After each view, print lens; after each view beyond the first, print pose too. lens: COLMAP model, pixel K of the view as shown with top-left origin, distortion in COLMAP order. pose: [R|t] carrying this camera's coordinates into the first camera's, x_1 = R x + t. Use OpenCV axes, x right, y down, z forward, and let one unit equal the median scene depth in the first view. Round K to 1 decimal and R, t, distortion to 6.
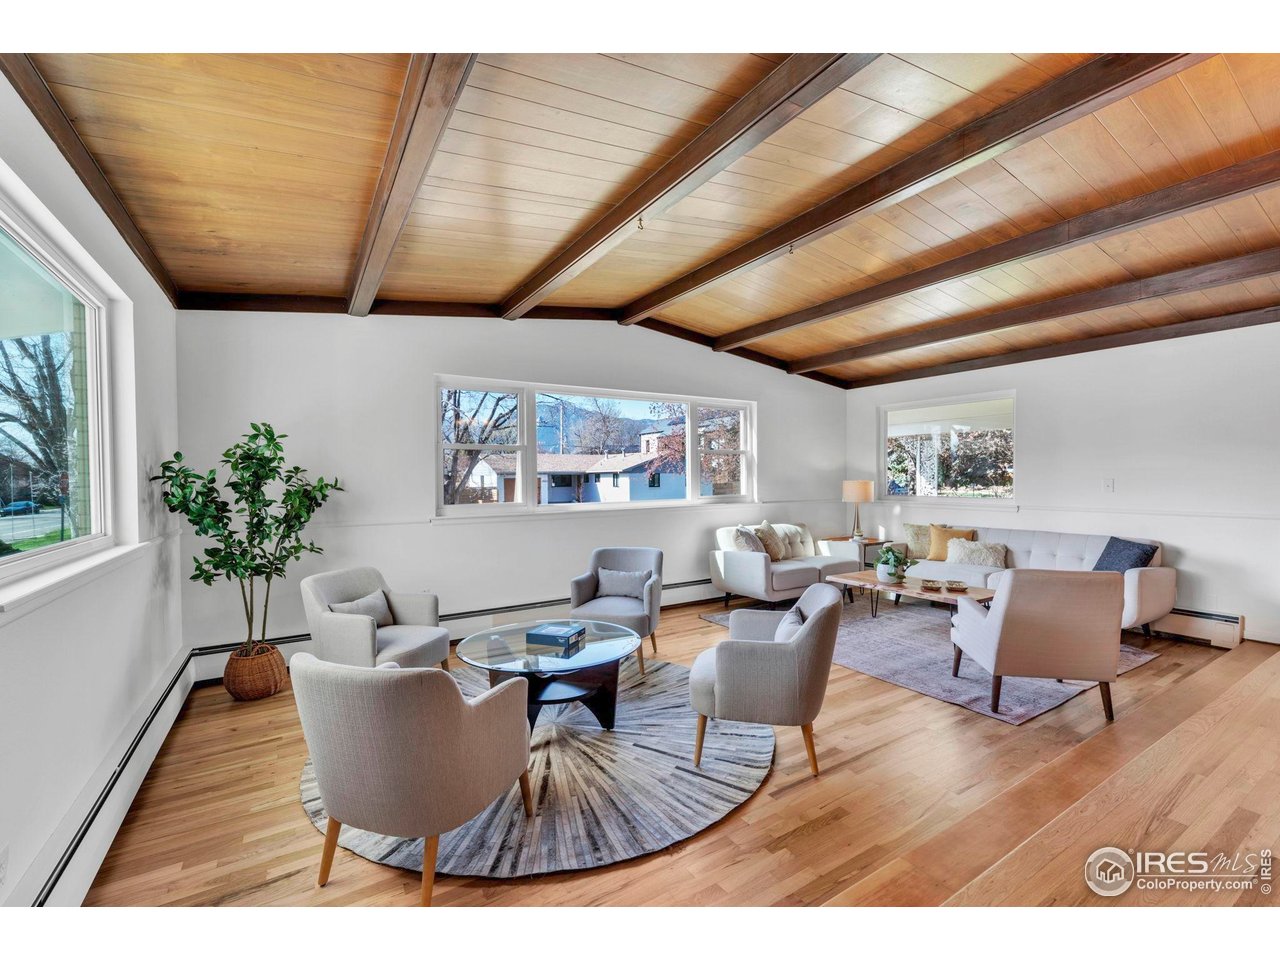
lens RADIAL K [[866.4, 0, 662.4], [0, 866.4, 477.9], [0, 0, 1]] dist [0.032456, 0.000336]
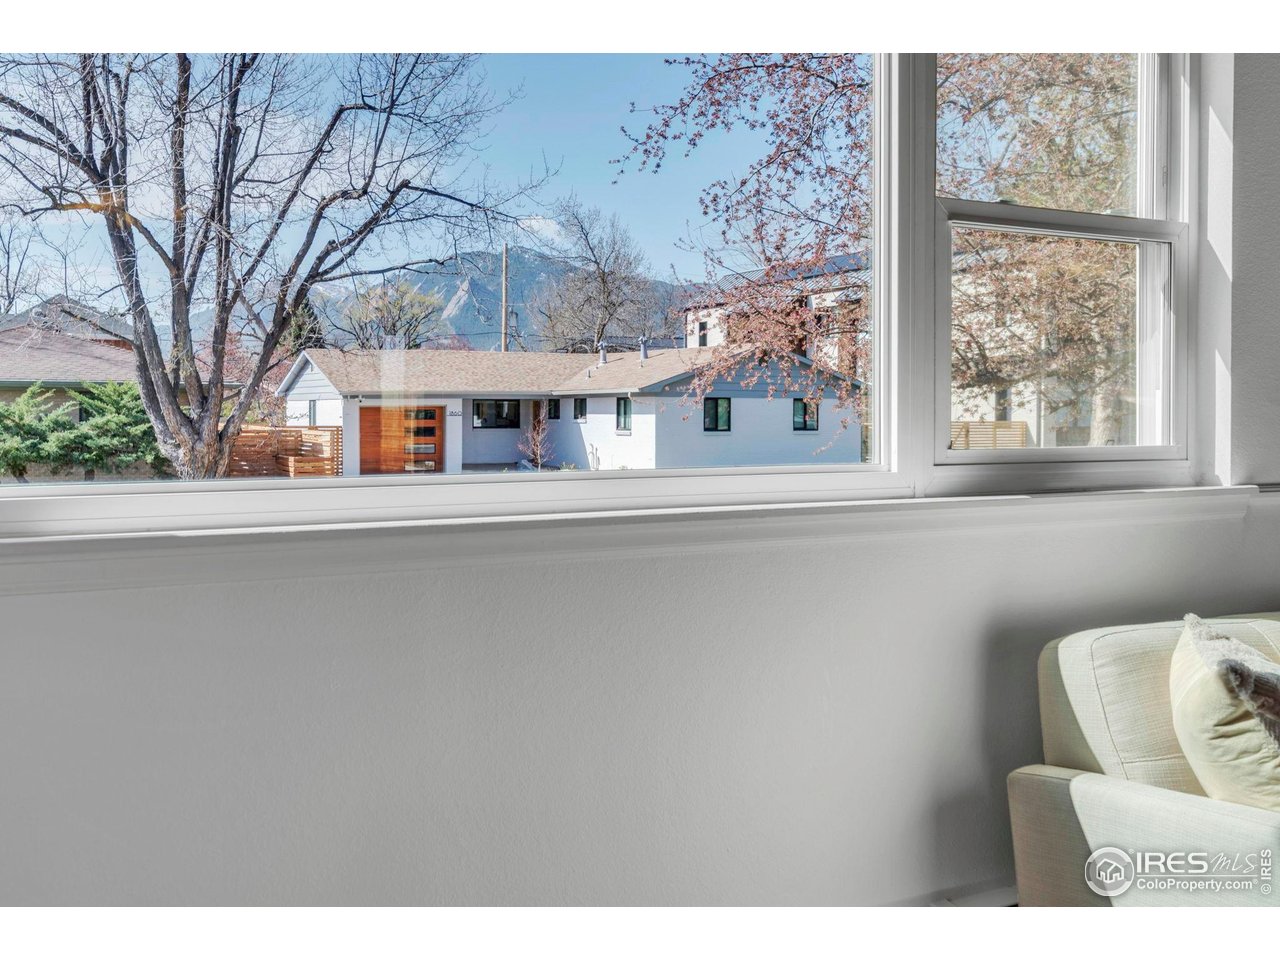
lens RADIAL K [[866.4, 0, 662.4], [0, 866.4, 477.9], [0, 0, 1]] dist [0.032456, 0.000336]
pose [[0.996364, 0.011748, -0.084386, 0.001335], [-0.007300, 0.998577, 0.052823, 0.017046], [0.084887, -0.052015, 0.995032, 0.851676]]
